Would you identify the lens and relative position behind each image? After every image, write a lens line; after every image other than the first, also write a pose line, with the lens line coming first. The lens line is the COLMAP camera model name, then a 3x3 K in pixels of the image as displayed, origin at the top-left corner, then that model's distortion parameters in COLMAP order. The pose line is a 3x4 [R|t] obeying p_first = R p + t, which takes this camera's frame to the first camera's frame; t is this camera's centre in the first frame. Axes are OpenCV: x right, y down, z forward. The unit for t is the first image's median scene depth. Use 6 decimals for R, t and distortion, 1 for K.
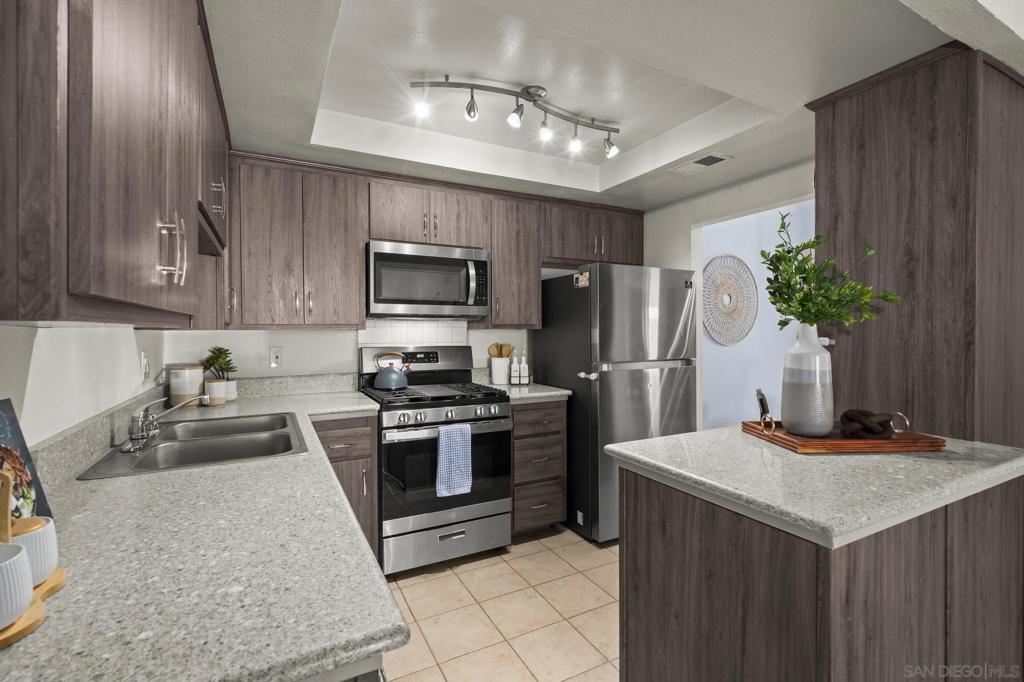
lens RADIAL K [[460.8, 0, 502.4], [0, 460.8, 335.2], [0, 0, 1]] dist [-0.005665, 0.002013]
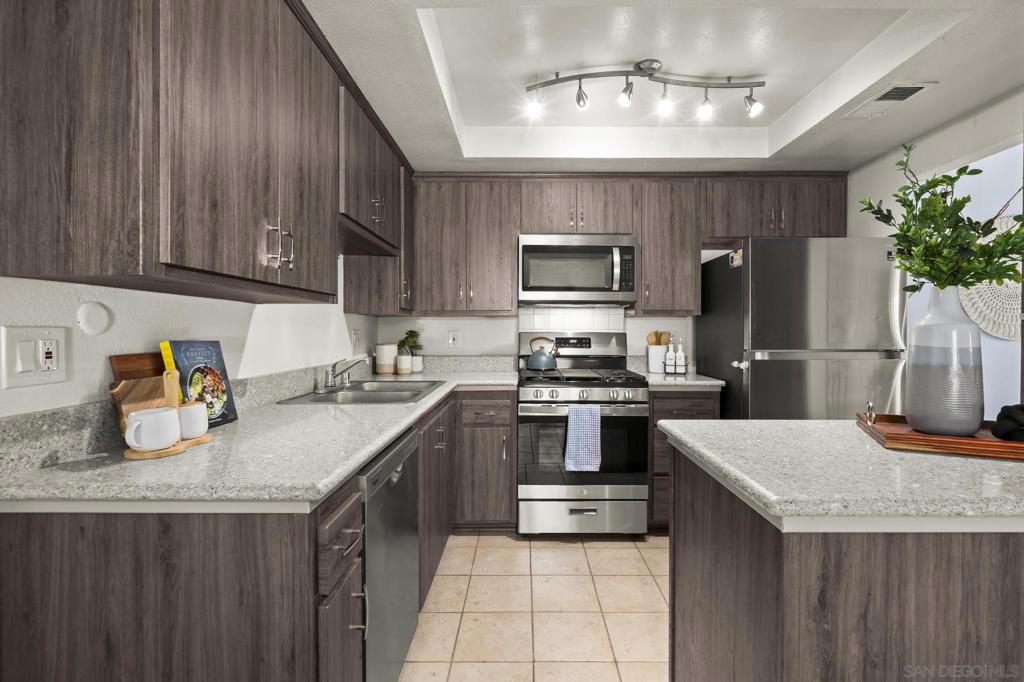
lens RADIAL K [[460.8, 0, 516.6], [0, 460.8, 336.8], [0, 0, 1]] dist [-0.005665, 0.002013]
pose [[0.886436, 0.011343, -0.462711, 0.228171], [-0.009887, 0.999936, 0.005572, 0.035224], [0.462745, -0.000364, 0.886491, 0.004449]]
